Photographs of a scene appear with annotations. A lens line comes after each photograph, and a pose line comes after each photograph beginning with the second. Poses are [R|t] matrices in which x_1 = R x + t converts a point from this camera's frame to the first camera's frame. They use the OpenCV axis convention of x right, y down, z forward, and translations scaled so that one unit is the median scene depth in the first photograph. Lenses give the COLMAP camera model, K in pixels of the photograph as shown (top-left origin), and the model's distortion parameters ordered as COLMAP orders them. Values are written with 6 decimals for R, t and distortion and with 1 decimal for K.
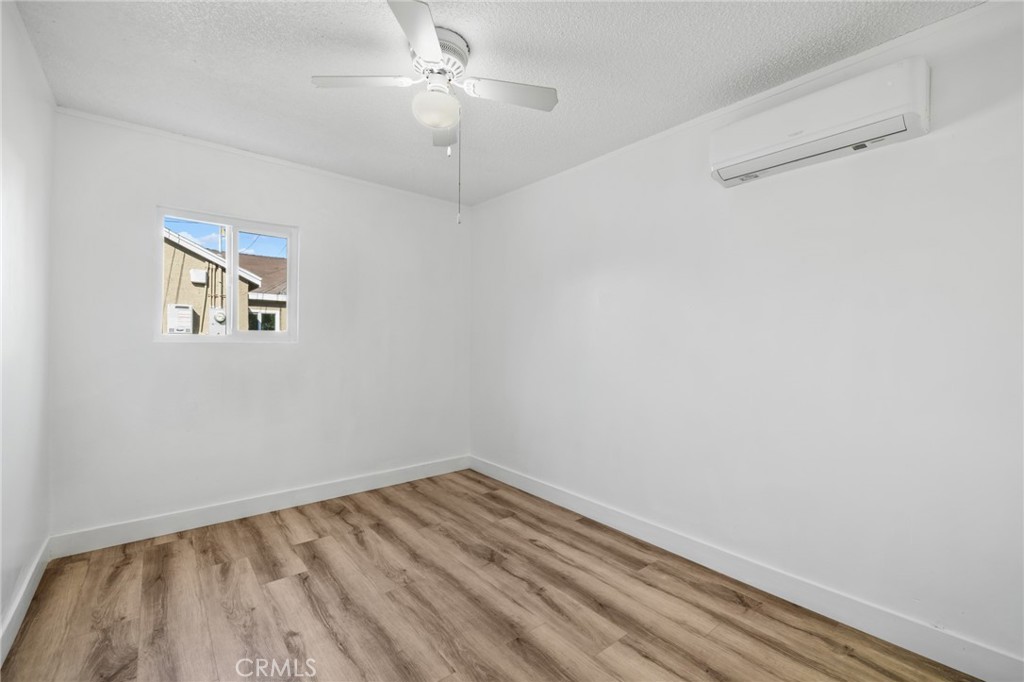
lens RADIAL K [[439.4, 0, 512.1], [0, 439.4, 339.8], [0, 0, 1]] dist [0.001623, 0.000049]
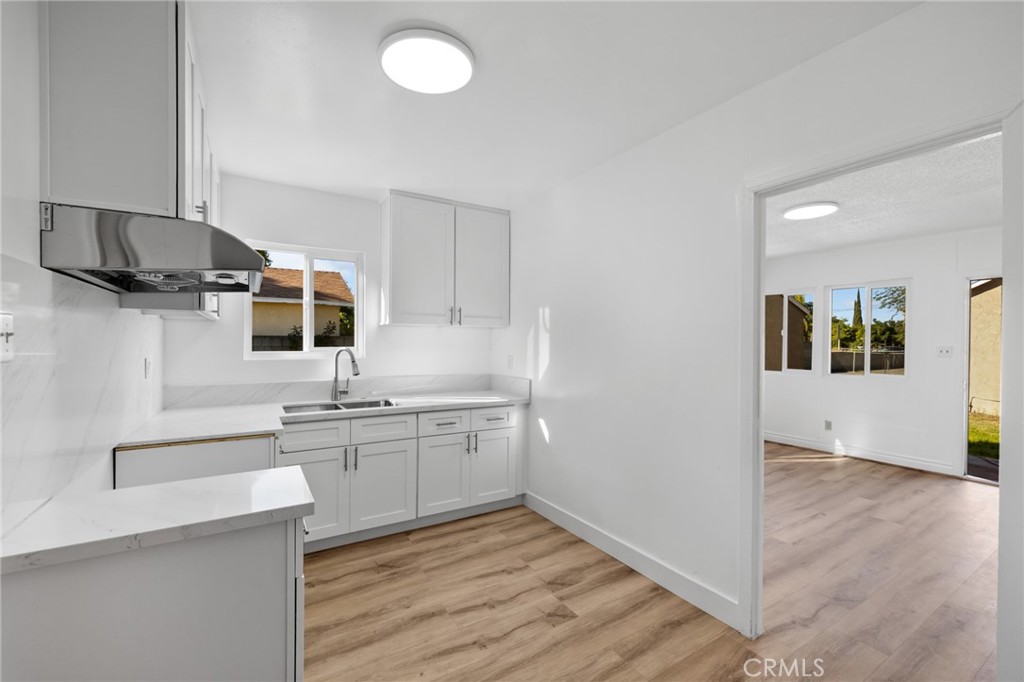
lens RADIAL K [[422.5, 0, 510.2], [0, 422.5, 343.9], [0, 0, 1]] dist [-0.000988, 0.000130]
pose [[-0.128885, 0.004508, -0.991649, 0.928444], [-0.008442, 0.999948, 0.005642, -0.058205], [0.991624, 0.009098, -0.128840, 1.410527]]
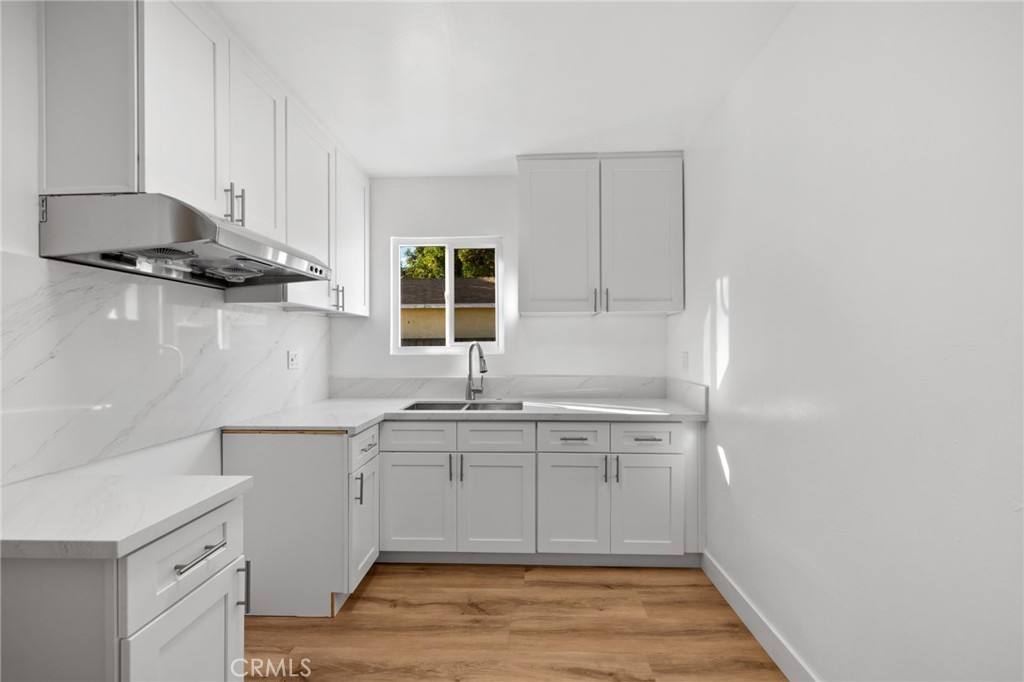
lens RADIAL K [[422.5, 0, 516.1], [0, 422.5, 343.0], [0, 0, 1]] dist [-0.000988, 0.000130]
pose [[-0.650988, 0.001196, -0.759087, 0.535193], [0.002557, 0.999997, -0.000617, -0.031417], [0.759083, -0.002343, -0.650989, 1.588480]]
